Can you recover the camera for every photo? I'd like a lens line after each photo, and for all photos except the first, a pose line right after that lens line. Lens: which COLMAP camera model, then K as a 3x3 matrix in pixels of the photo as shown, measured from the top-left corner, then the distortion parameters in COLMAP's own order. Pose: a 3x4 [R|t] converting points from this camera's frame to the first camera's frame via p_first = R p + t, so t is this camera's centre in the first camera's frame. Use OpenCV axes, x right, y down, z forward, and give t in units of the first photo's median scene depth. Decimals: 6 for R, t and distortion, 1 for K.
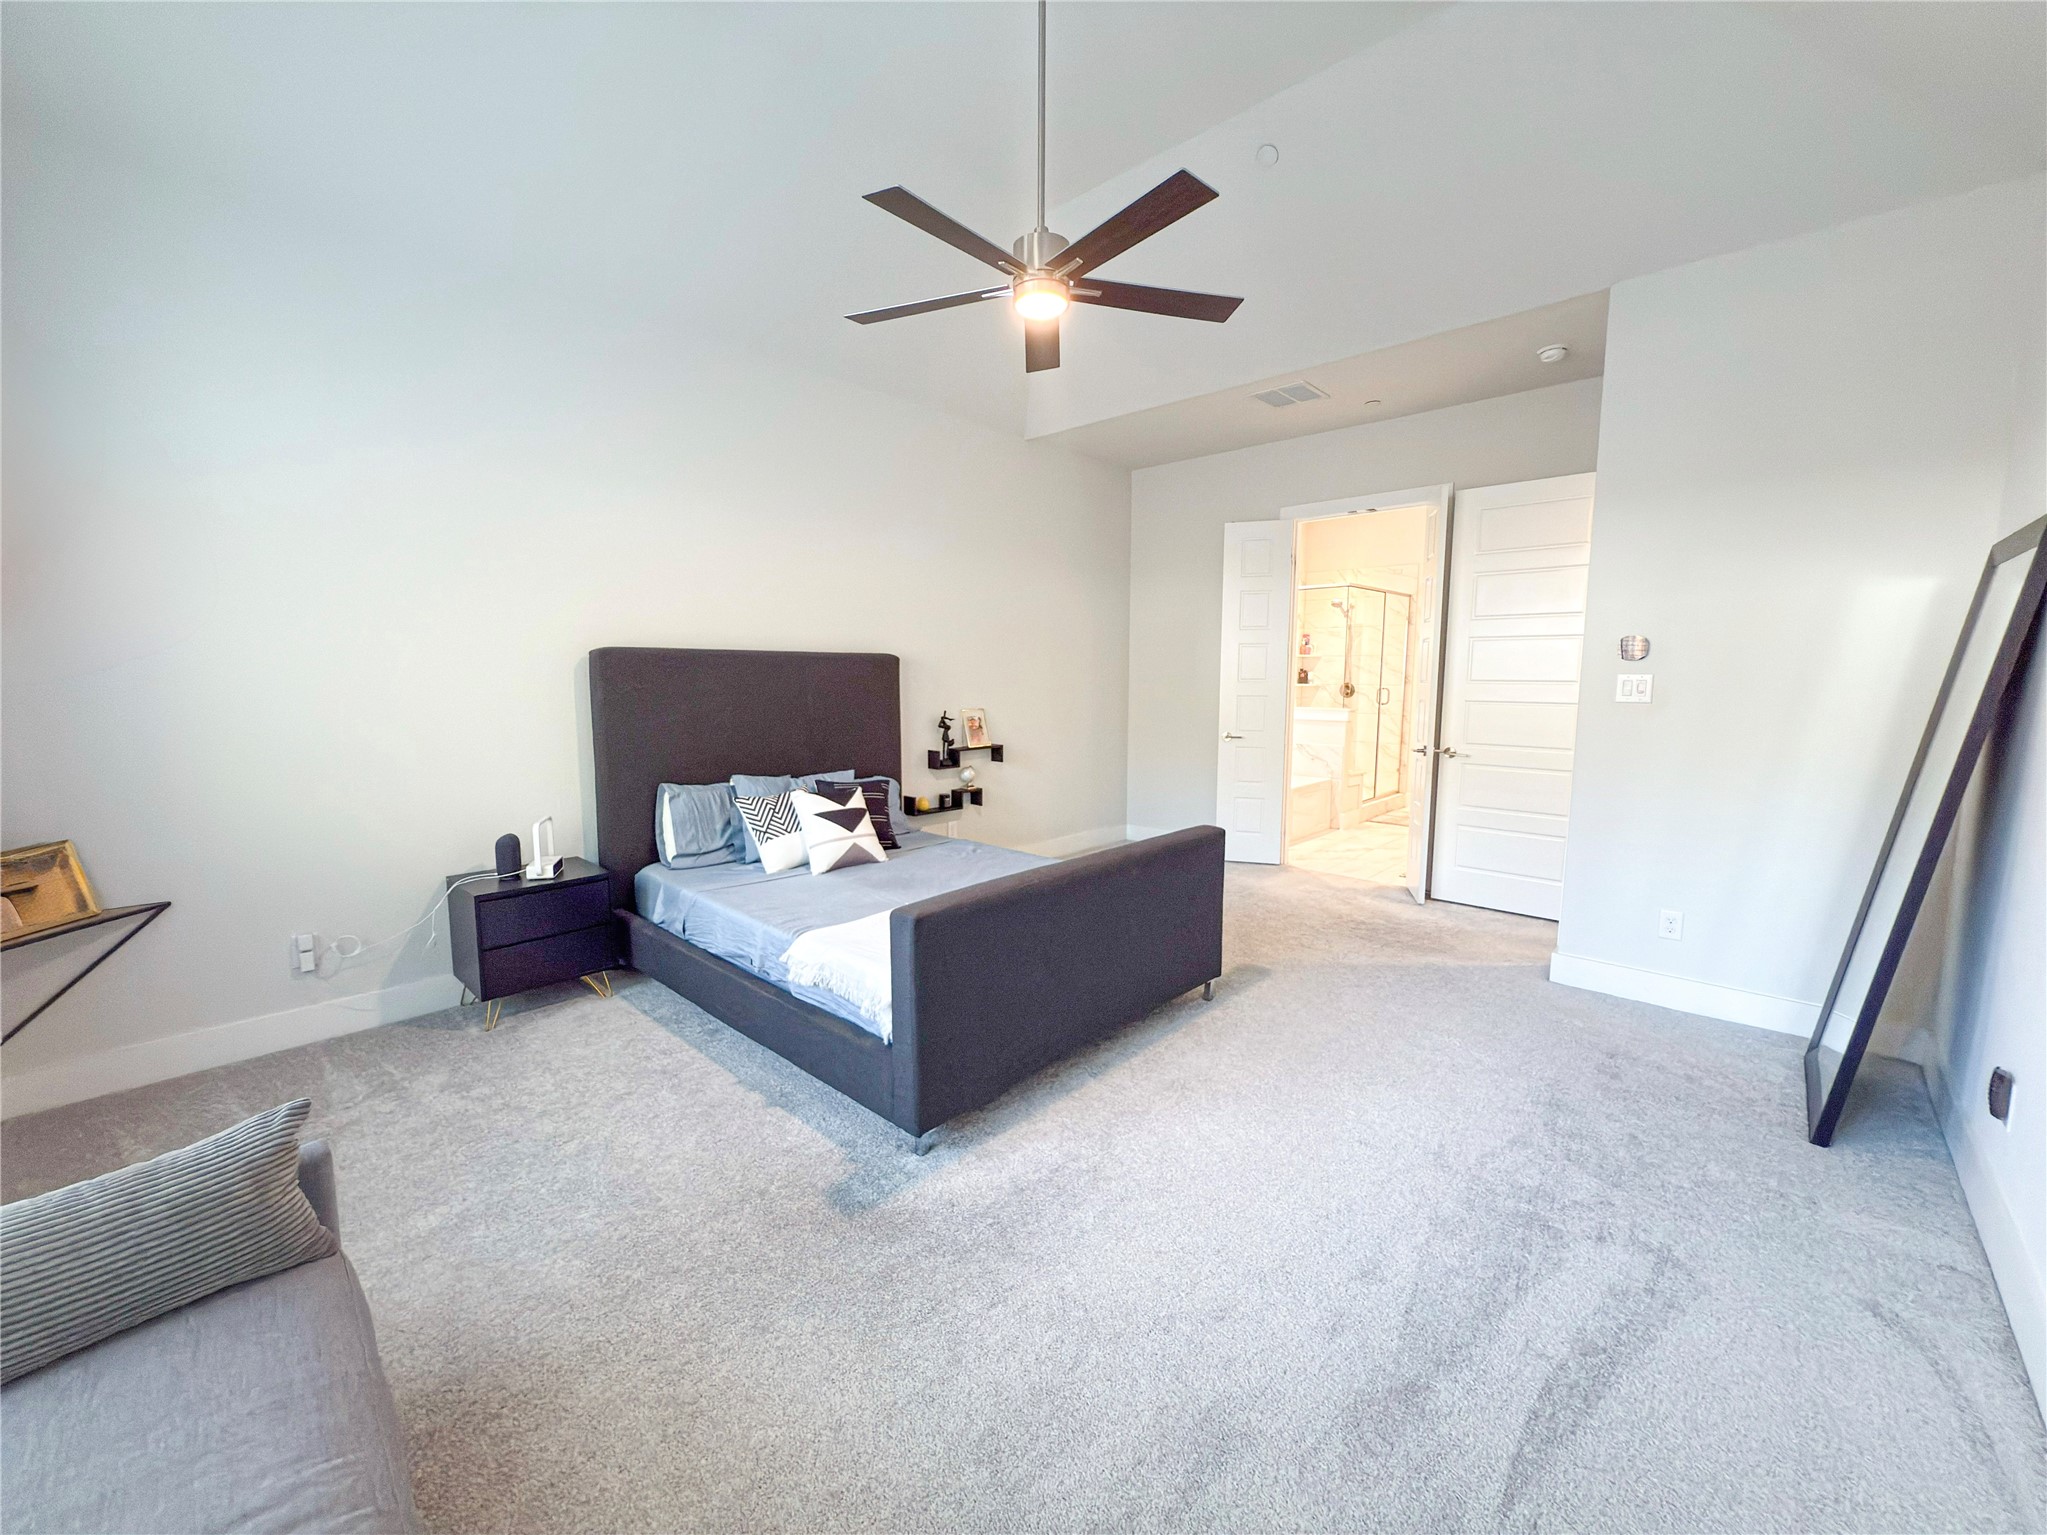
lens RADIAL K [[814.8, 0, 1023.5], [0, 814.8, 767.5], [0, 0, 1]] dist [0.002120, 0.000081]
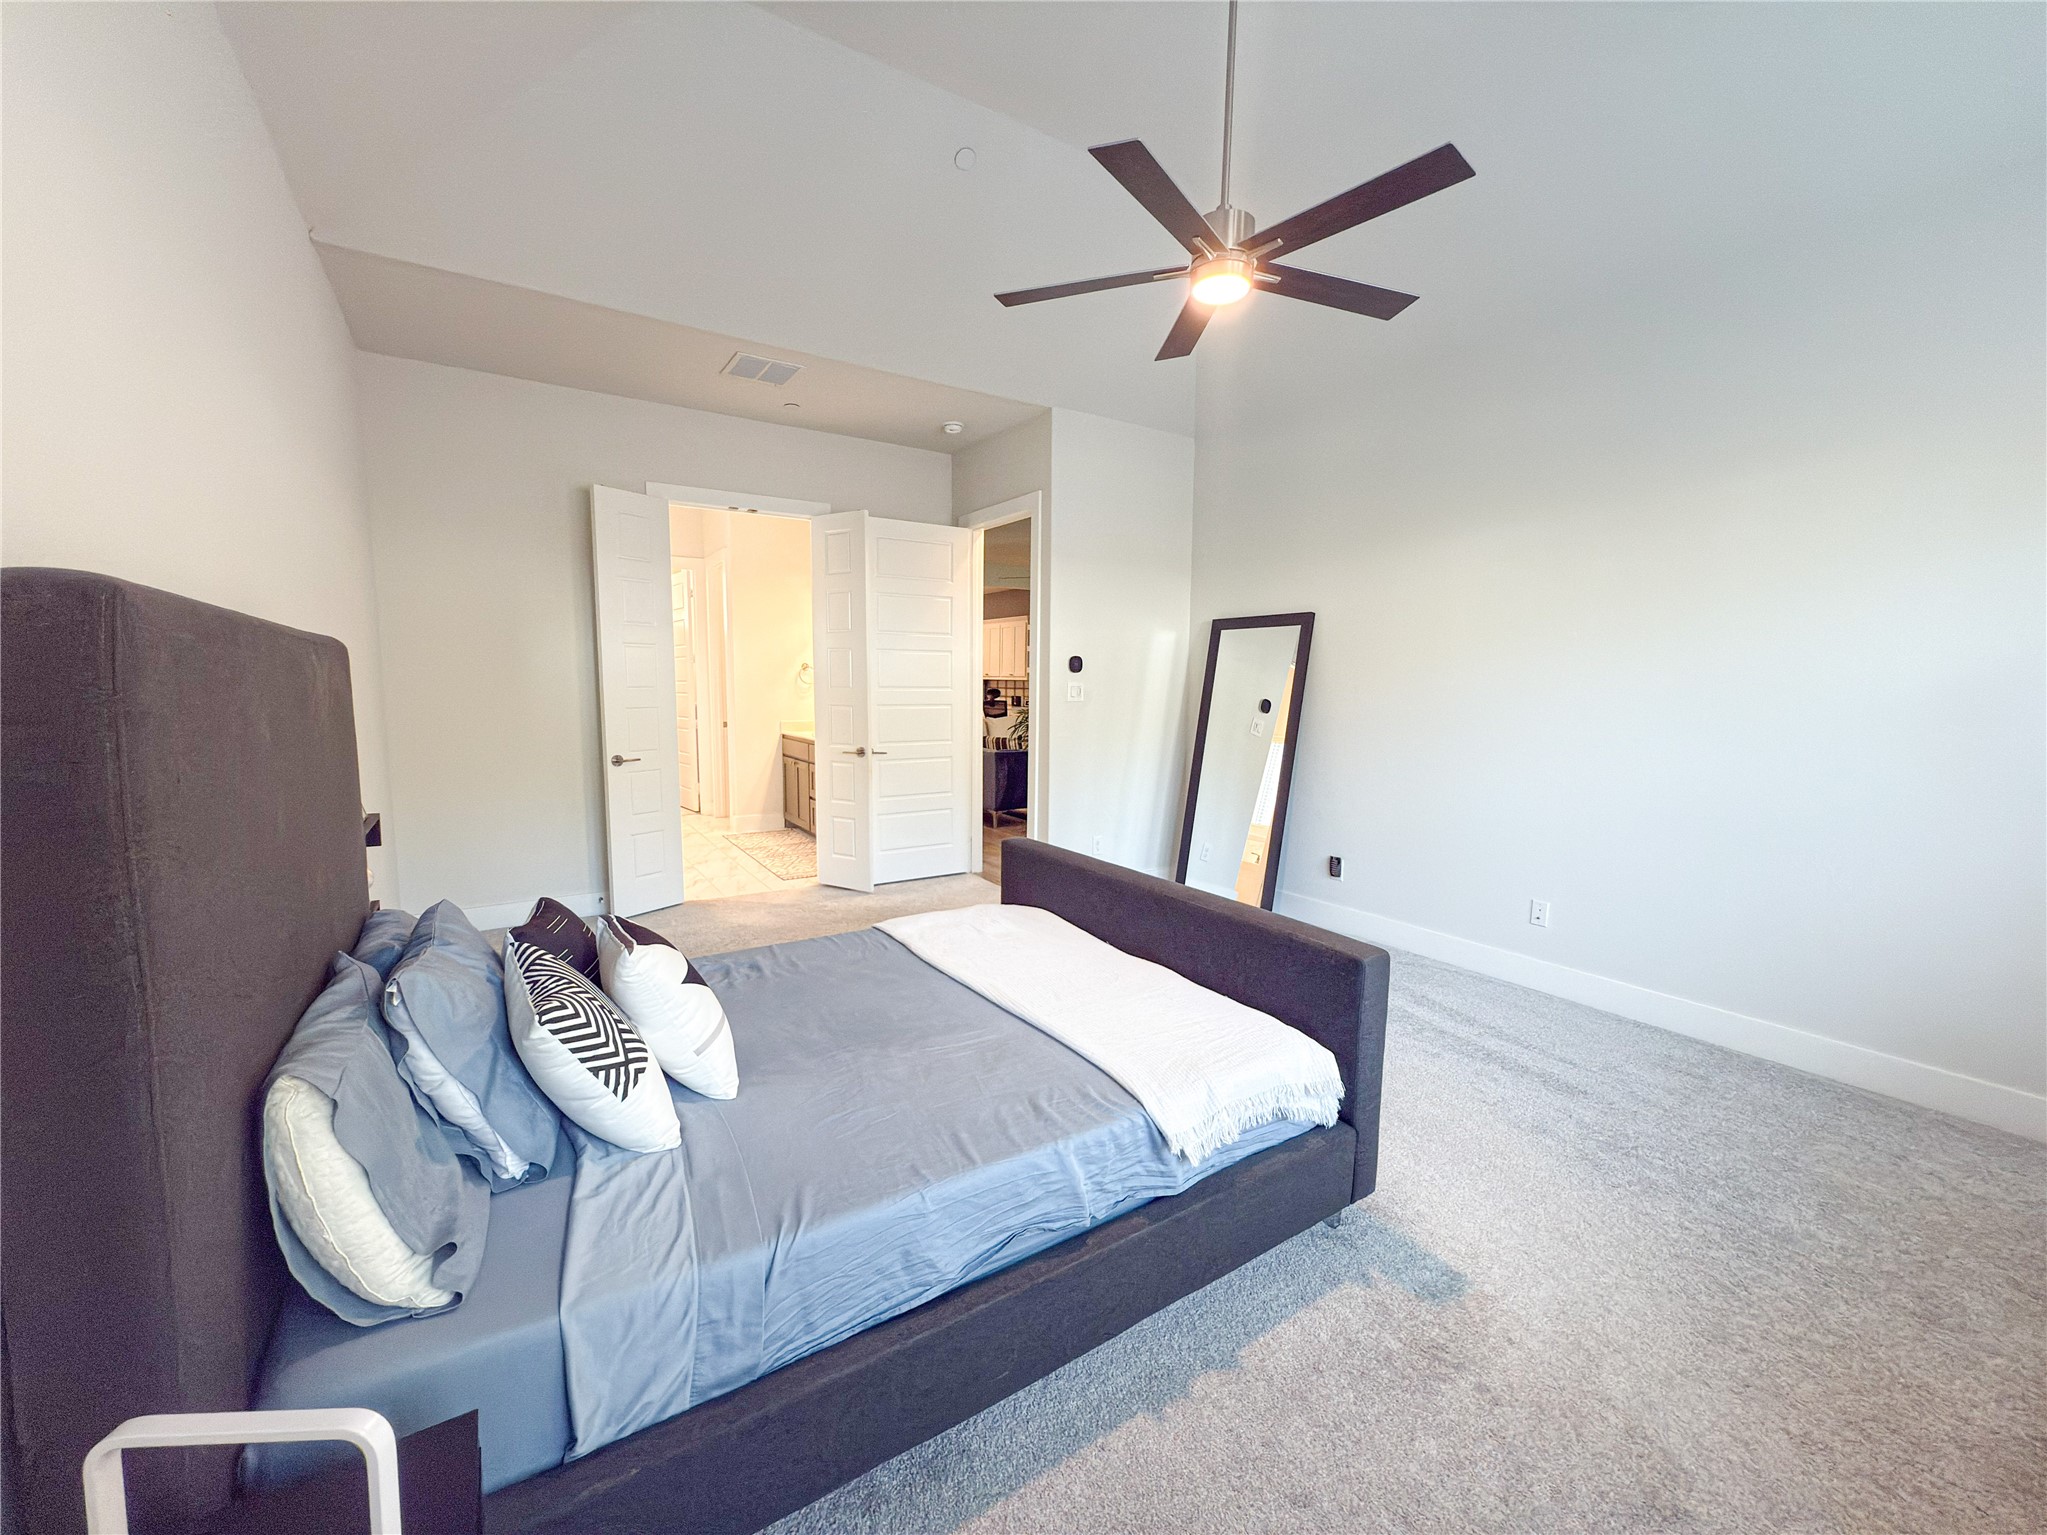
lens RADIAL K [[814.8, 0, 1023.5], [0, 814.8, 767.5], [0, 0, 1]] dist [0.002120, 0.000081]
pose [[0.248287, -0.103908, 0.963097, -0.478313], [0.107297, 0.991062, 0.079264, -0.060489], [-0.962726, 0.083657, 0.257217, 0.497278]]
